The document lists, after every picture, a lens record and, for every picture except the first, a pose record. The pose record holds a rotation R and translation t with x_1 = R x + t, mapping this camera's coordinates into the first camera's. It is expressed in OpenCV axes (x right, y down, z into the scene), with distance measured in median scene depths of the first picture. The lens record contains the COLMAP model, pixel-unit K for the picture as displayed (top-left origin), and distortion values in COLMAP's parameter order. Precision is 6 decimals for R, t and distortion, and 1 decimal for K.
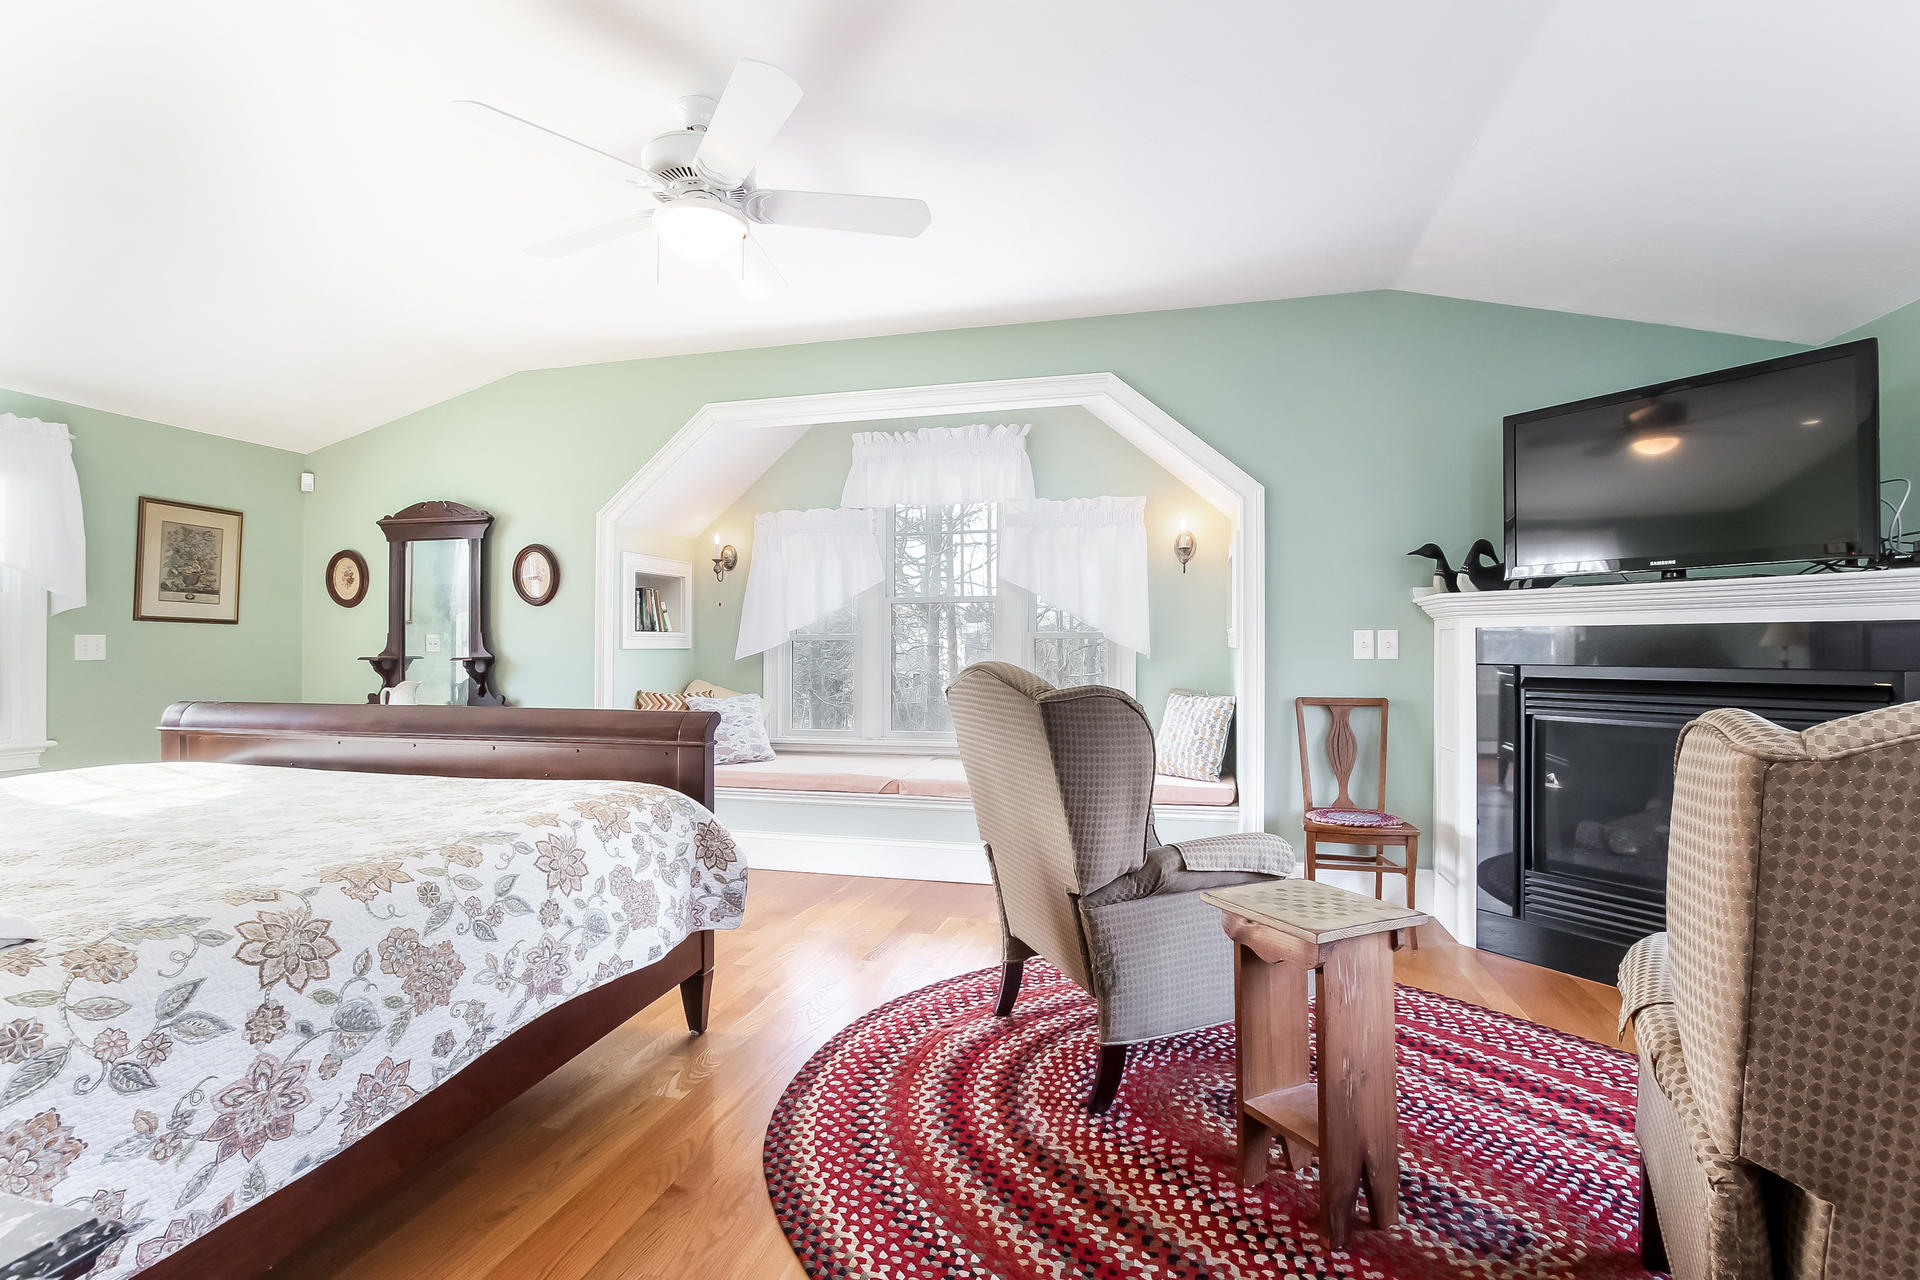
lens RADIAL K [[898.6, 0, 960.0], [0, 898.6, 640.0], [0, 0, 1]] dist [-0.021047, 0.001114]
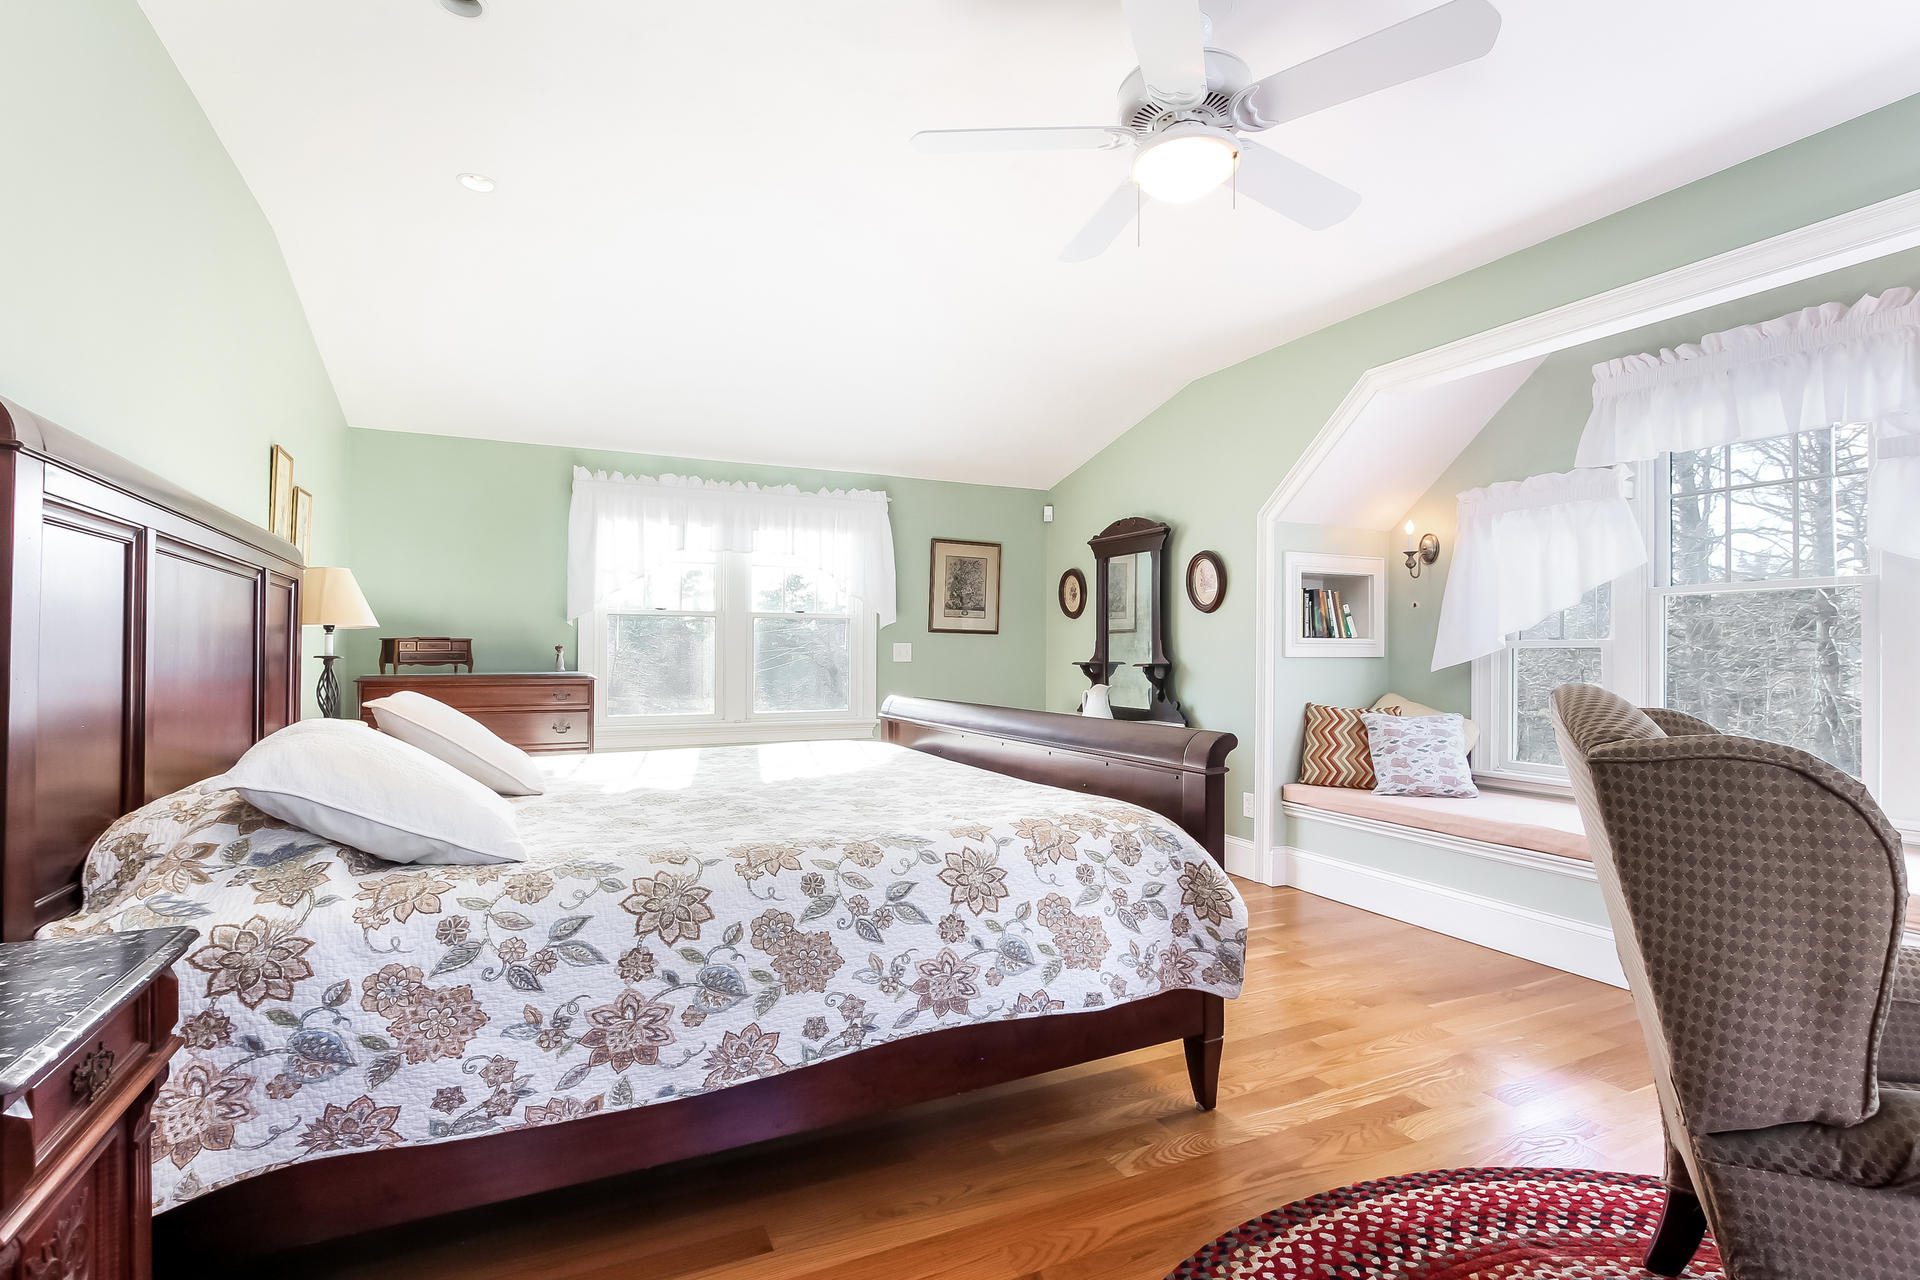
lens RADIAL K [[898.6, 0, 960.0], [0, 898.6, 640.0], [0, 0, 1]] dist [-0.021047, 0.001114]
pose [[0.635914, -0.004745, -0.771745, 0.277492], [-0.000562, 0.999978, -0.006612, -0.002627], [0.771760, 0.004639, 0.635897, 0.348148]]
